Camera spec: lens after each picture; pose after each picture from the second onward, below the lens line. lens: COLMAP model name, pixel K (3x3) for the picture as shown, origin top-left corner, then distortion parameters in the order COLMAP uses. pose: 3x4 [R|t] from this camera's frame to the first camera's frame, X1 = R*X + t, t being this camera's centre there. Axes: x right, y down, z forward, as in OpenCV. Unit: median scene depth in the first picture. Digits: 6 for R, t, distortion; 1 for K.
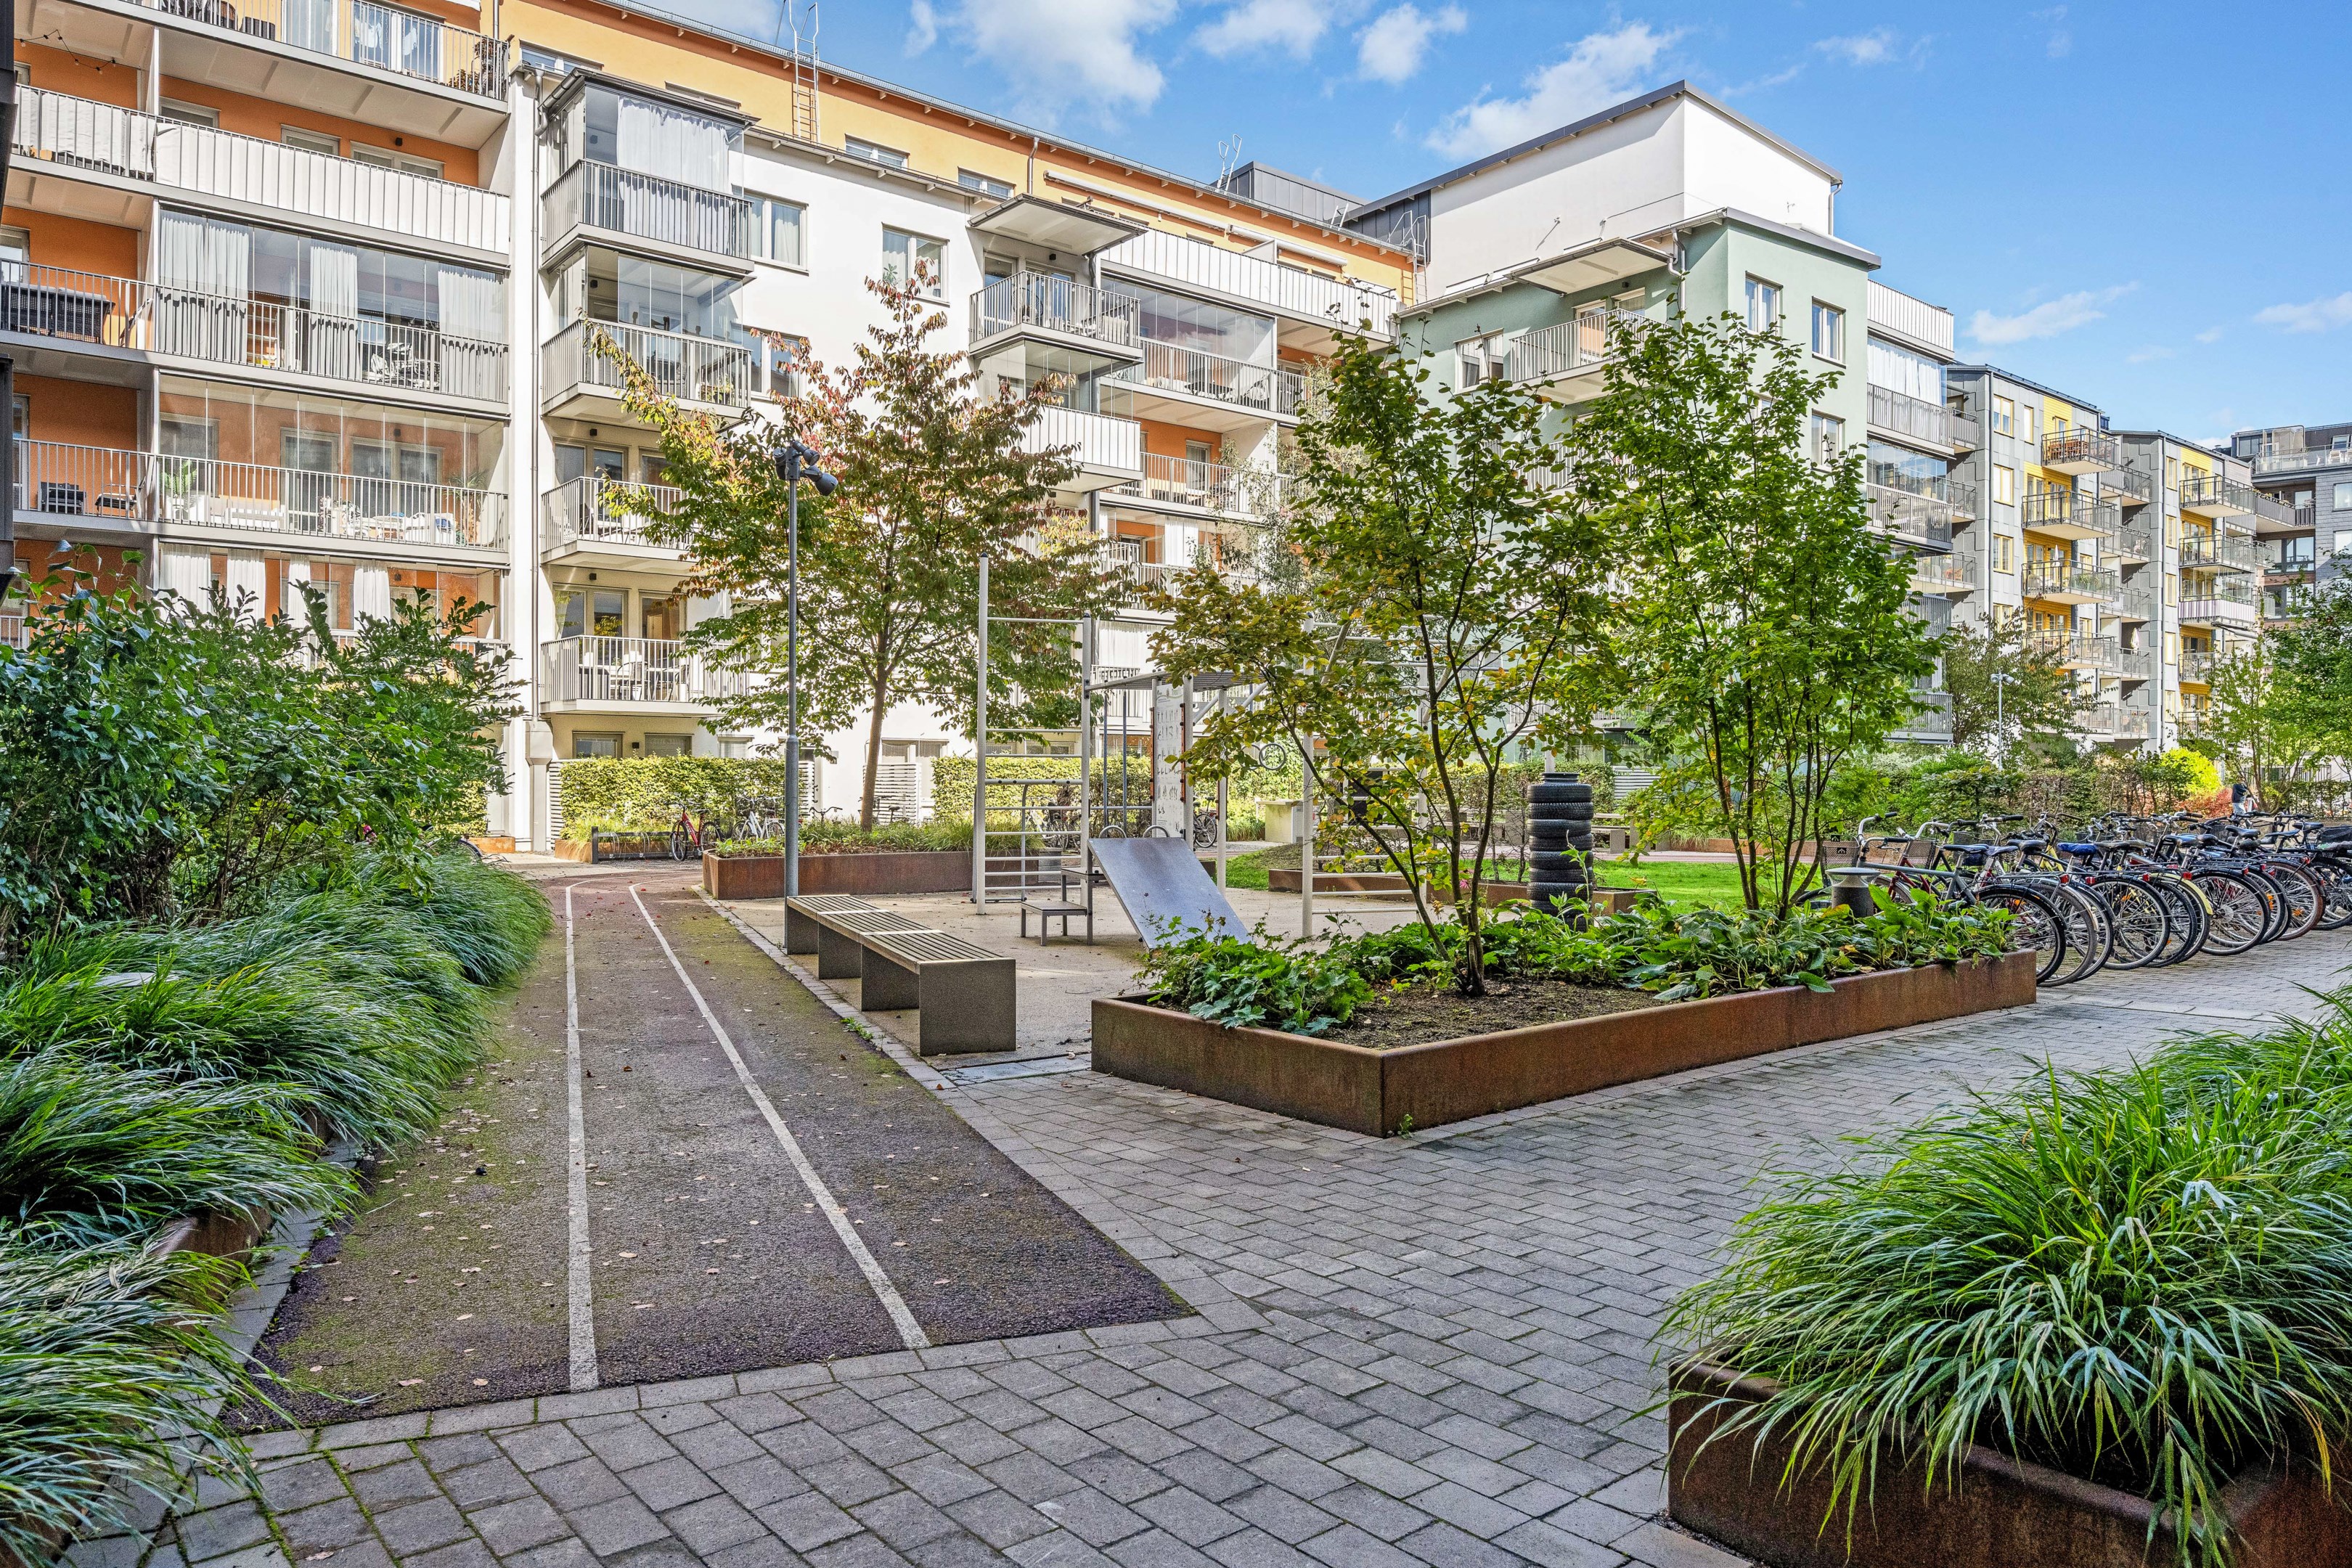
lens RADIAL K [[1545.2, 0, 1176.0], [0, 1545.2, 784.0], [0, 0, 1]] dist [0.001450, 0.001743]
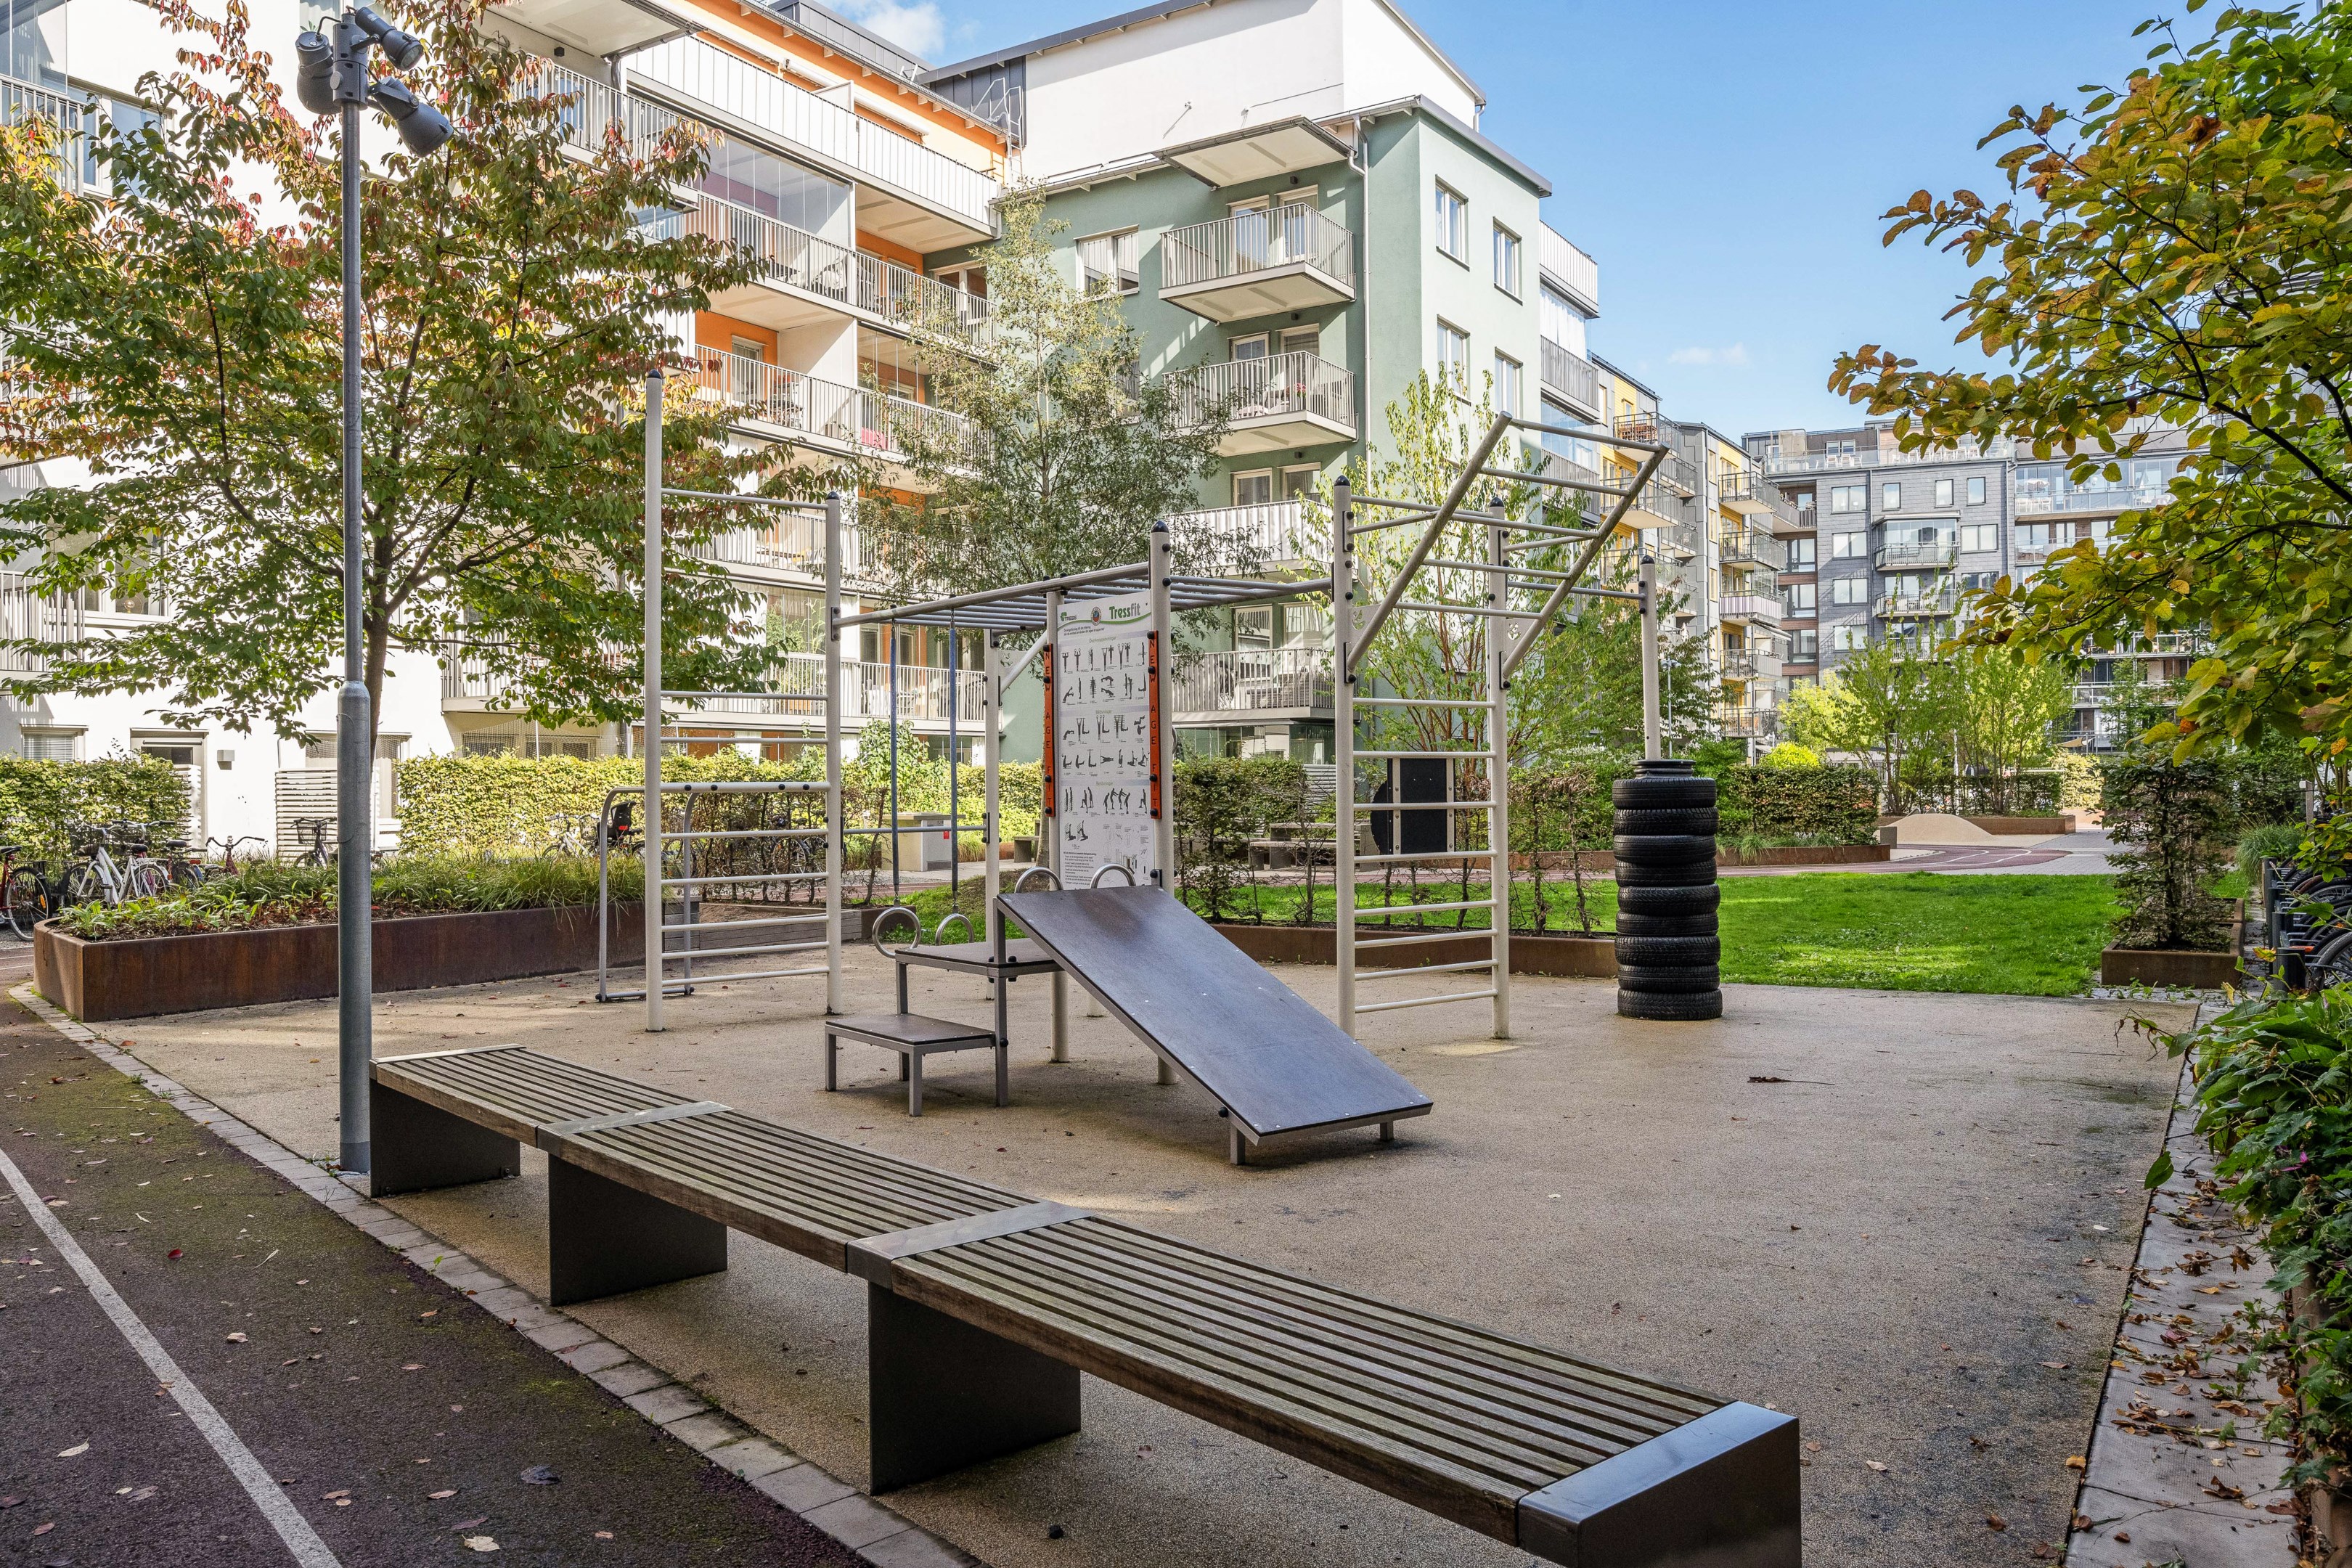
lens RADIAL K [[1692.9, 0, 1176.0], [0, 1692.9, 784.0], [0, 0, 1]] dist [-0.000558, 0.001855]
pose [[0.944878, -0.012047, 0.327202, -0.062680], [0.013841, 0.999899, -0.003155, 0.000608], [-0.327131, 0.007510, 0.944949, 0.158211]]
